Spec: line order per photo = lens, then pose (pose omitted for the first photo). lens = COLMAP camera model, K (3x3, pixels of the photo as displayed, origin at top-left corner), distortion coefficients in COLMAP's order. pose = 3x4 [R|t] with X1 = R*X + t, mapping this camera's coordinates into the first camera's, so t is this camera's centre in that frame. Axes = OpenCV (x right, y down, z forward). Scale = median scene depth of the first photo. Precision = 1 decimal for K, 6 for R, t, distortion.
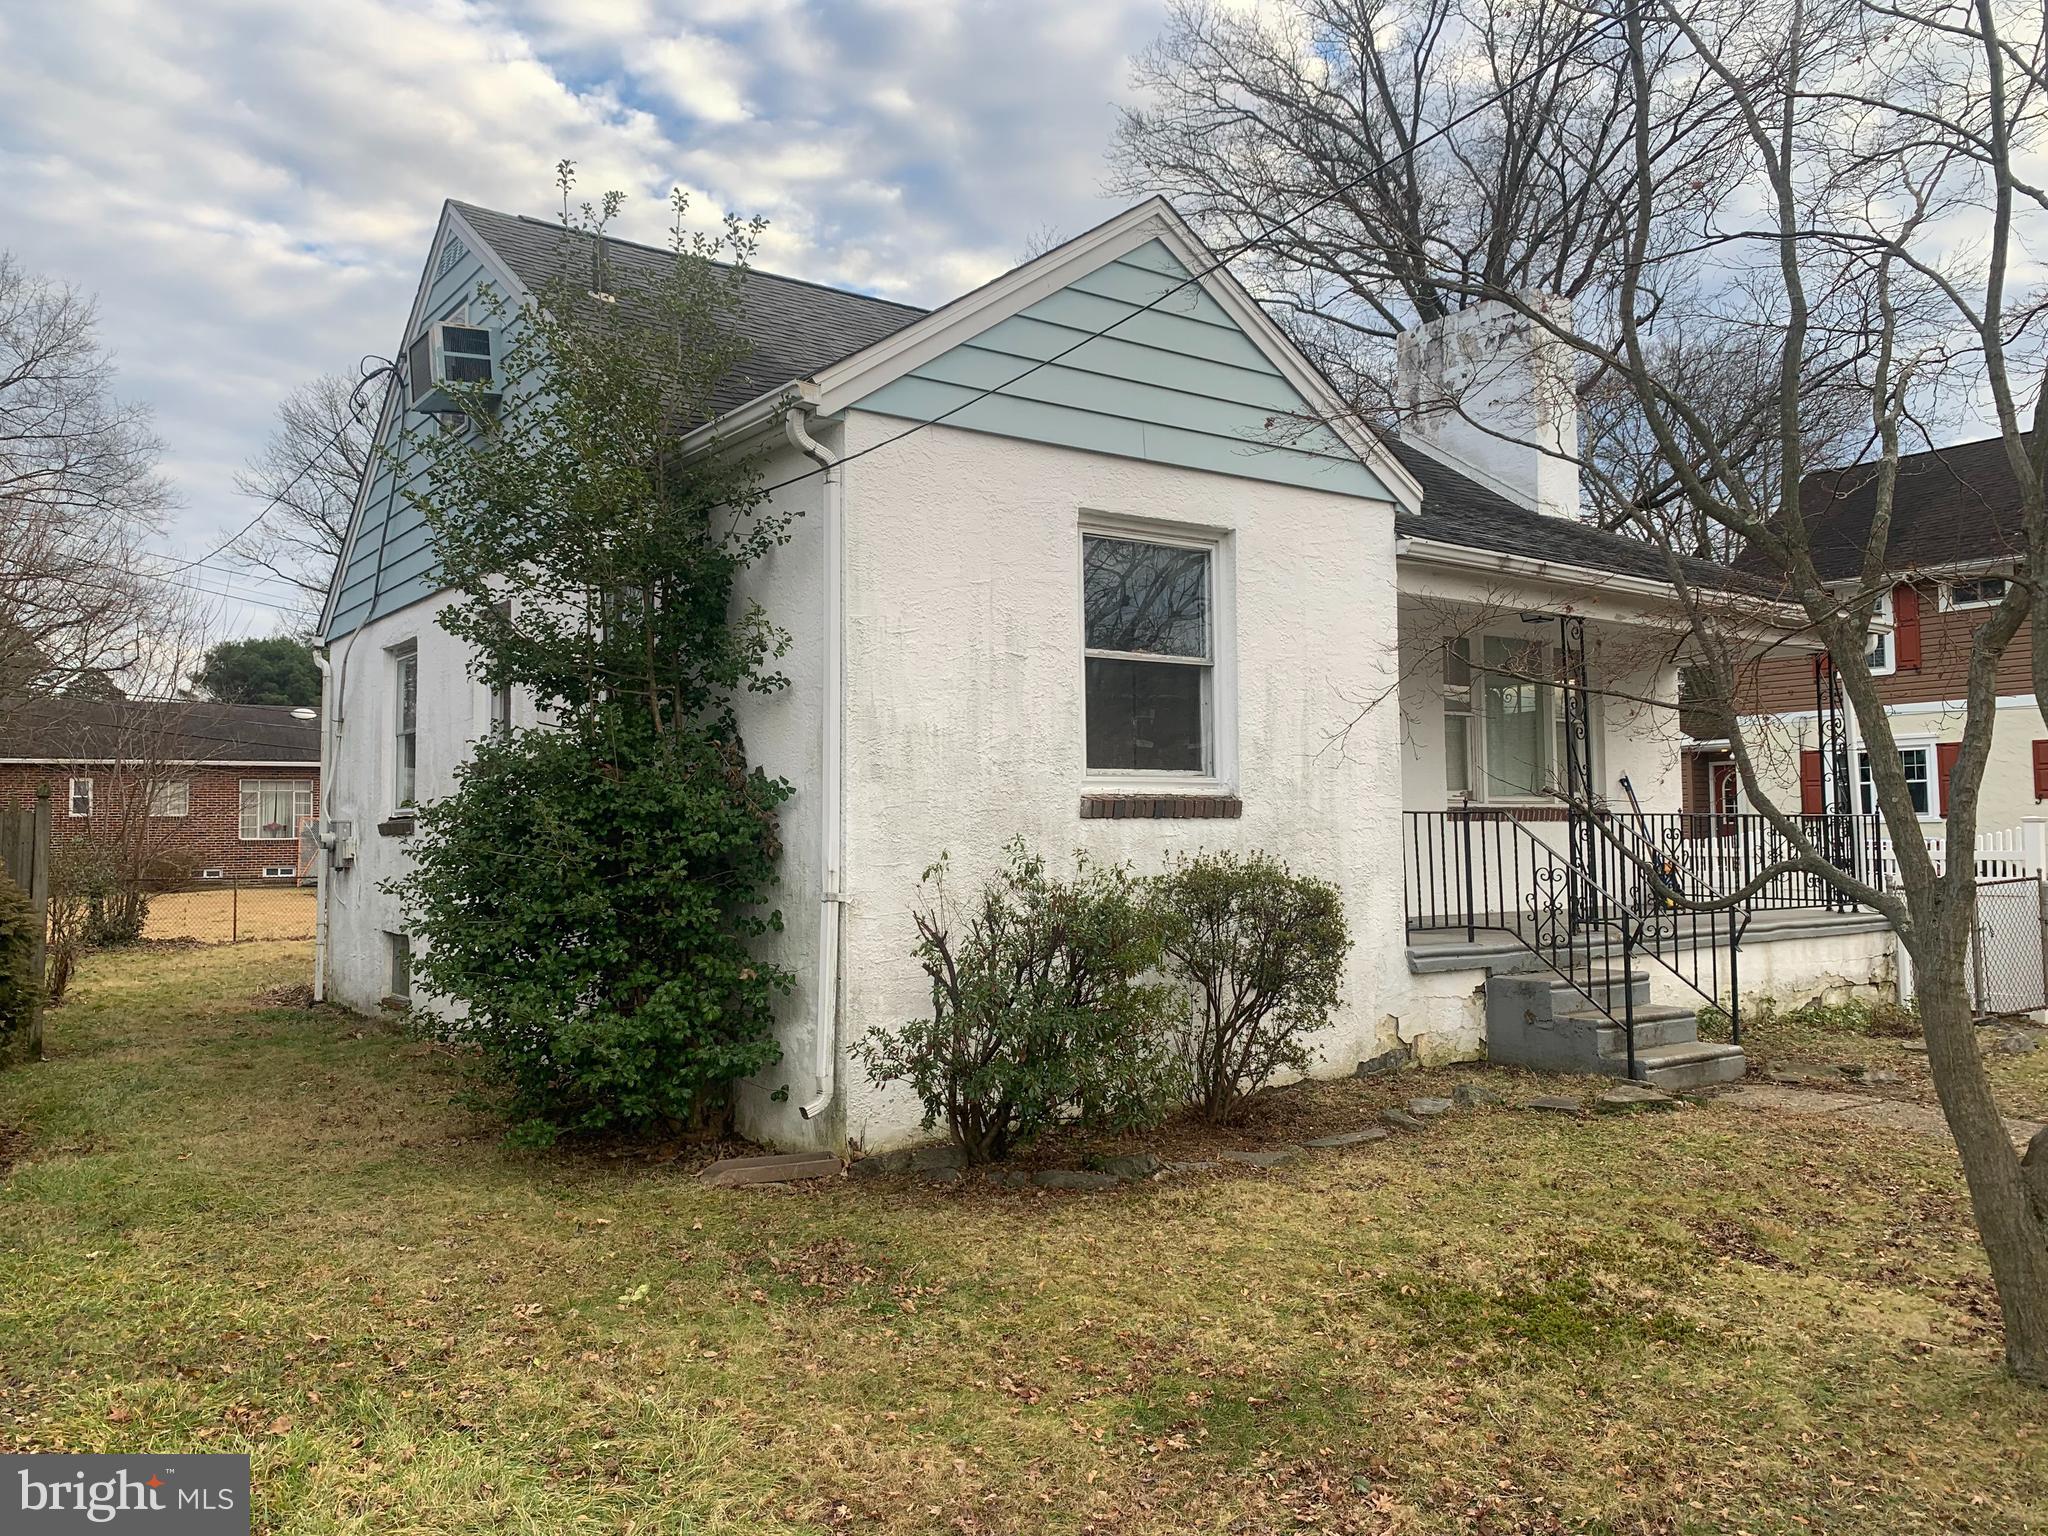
lens RADIAL K [[1577.4, 0, 1024.5], [0, 1577.4, 771.0], [0, 0, 1]] dist [0.029812, -0.029627]
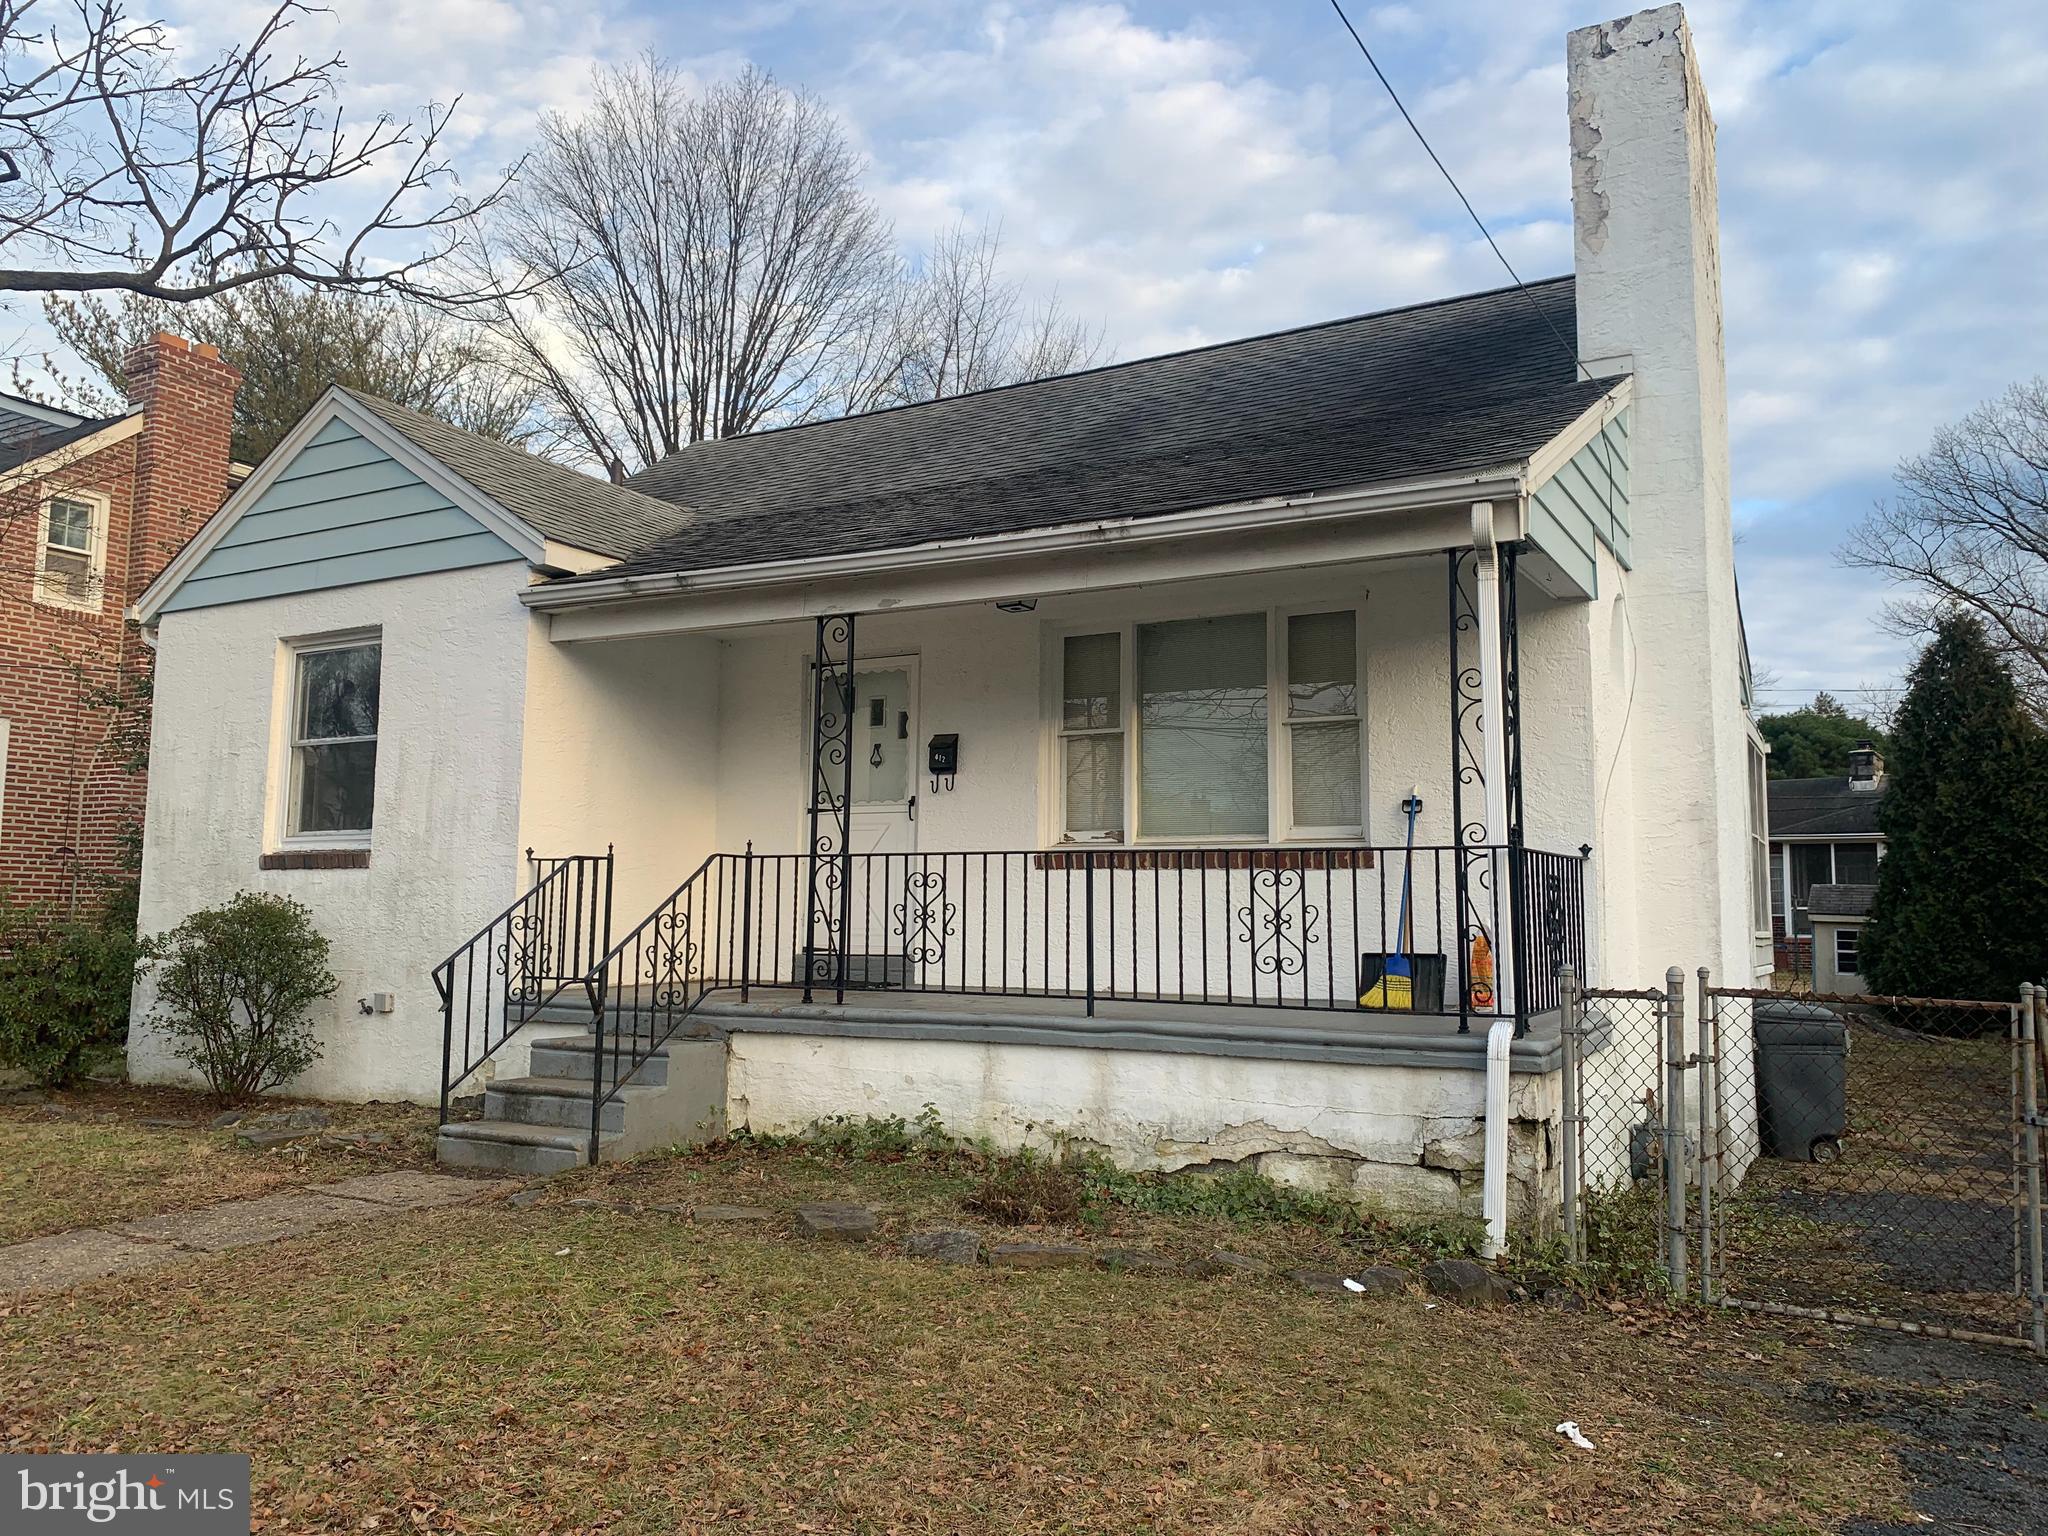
lens RADIAL K [[1577.4, 0, 1023.0], [0, 1577.4, 758.1], [0, 0, 1]] dist [0.029812, -0.029627]
pose [[0.400561, -0.071431, -0.913481, 1.319733], [0.029644, 0.997445, -0.064998, 0.036671], [0.915790, -0.001043, 0.401655, 0.903655]]
